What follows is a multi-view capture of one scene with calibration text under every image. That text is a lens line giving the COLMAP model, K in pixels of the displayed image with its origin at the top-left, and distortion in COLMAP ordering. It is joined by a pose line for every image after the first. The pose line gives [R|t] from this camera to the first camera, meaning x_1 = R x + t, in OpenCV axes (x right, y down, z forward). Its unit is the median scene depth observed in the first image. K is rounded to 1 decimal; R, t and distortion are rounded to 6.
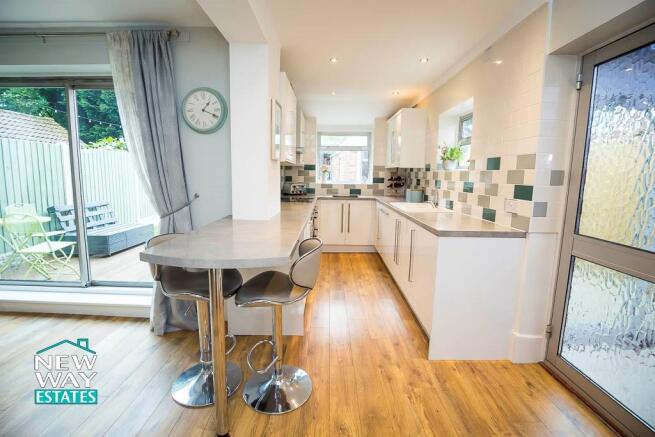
lens RADIAL K [[302.1, 0, 326.9], [0, 302.1, 213.6], [0, 0, 1]] dist [-0.032853, -0.000060]
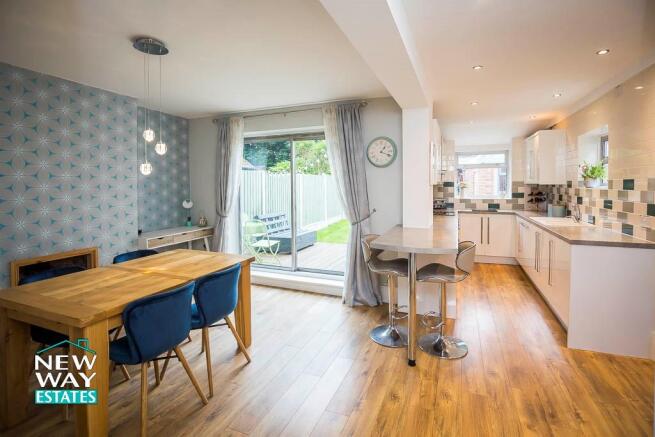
lens RADIAL K [[313.6, 0, 338.2], [0, 313.6, 190.4], [0, 0, 1]] dist [-0.022631, 0.000266]
pose [[0.936462, -0.013171, -0.350523, -0.052419], [-0.026686, 0.993724, -0.108634, 0.010118], [0.349753, 0.111086, 0.930233, -0.345668]]
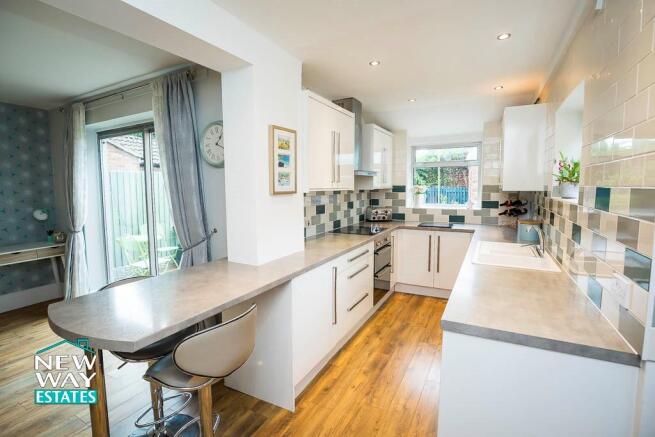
lens RADIAL K [[313.7, 0, 323.4], [0, 313.7, 213.6], [0, 0, 1]] dist [-0.018986, 0.000022]
pose [[0.880859, 0.020446, -0.472937, 0.268583], [-0.041031, 0.998605, -0.033249, -0.071063], [0.471597, 0.048693, 0.880469, 0.198411]]
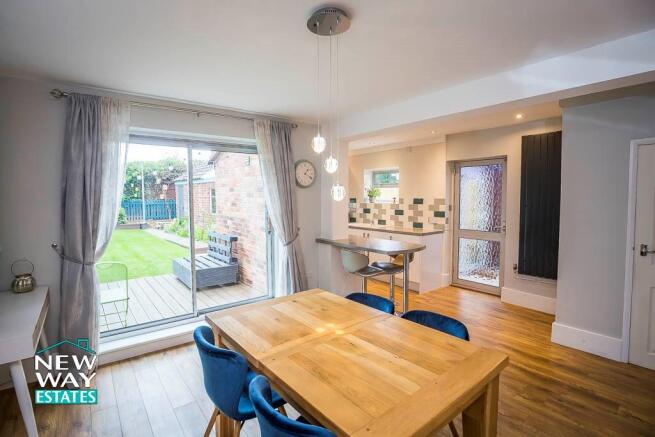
lens RADIAL K [[313.7, 0, 323.4], [0, 313.7, 213.6], [0, 0, 1]] dist [-0.018986, 0.000022]
pose [[0.782813, -0.056981, 0.619643, -0.983160], [0.100282, 0.994334, -0.035253, -0.048782], [-0.614124, 0.089736, 0.784092, -0.244793]]
